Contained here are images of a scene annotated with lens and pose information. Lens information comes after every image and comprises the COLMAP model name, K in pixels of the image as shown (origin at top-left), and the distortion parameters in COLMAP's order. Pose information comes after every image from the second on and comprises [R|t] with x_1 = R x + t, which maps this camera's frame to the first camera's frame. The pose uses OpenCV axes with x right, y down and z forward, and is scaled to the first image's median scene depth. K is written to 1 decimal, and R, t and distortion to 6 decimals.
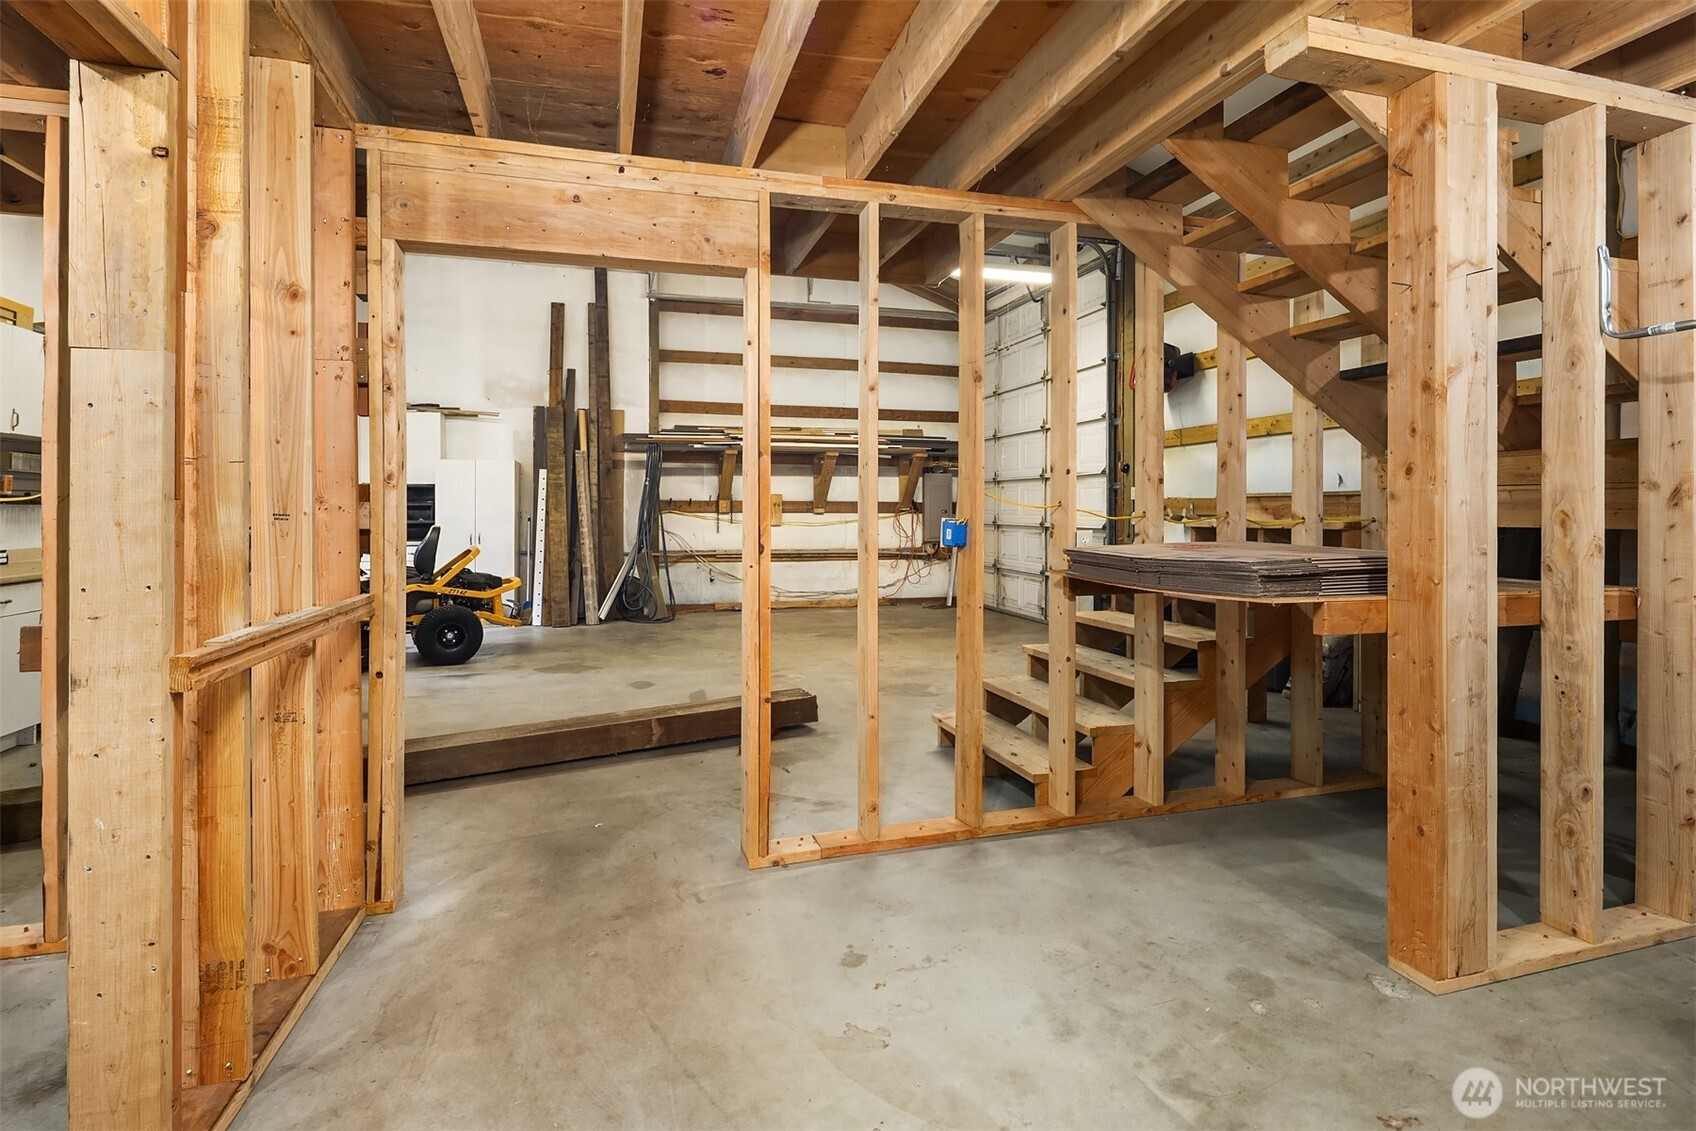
lens RADIAL K [[834.2, 0, 818.8], [0, 834.2, 506.6], [0, 0, 1]] dist [0.003613, -0.005037]
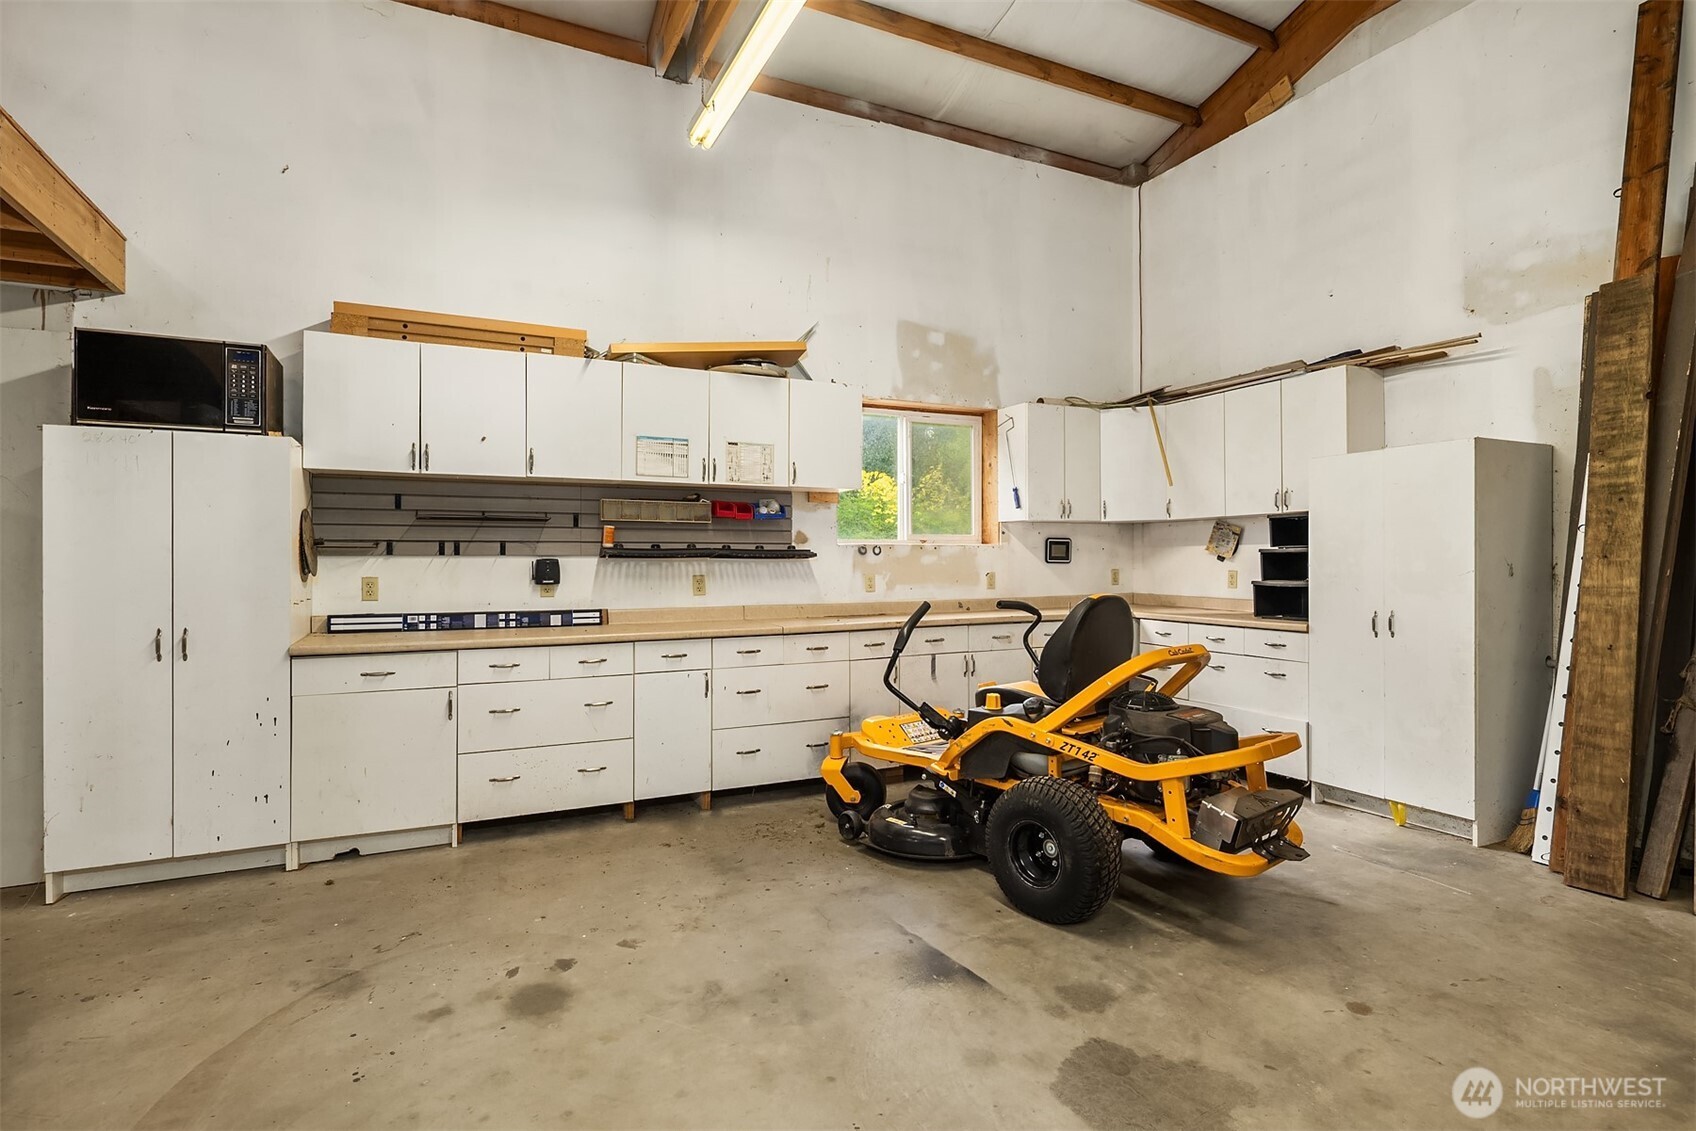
lens RADIAL K [[834.2, 0, 849.5], [0, 834.2, 563.1], [0, 0, 1]] dist [0.003613, -0.005037]
pose [[0.194150, -0.002510, -0.980969, -0.023380], [0.009245, 0.999957, -0.000729, 0.002969], [0.980928, -0.008927, 0.194165, 0.574747]]
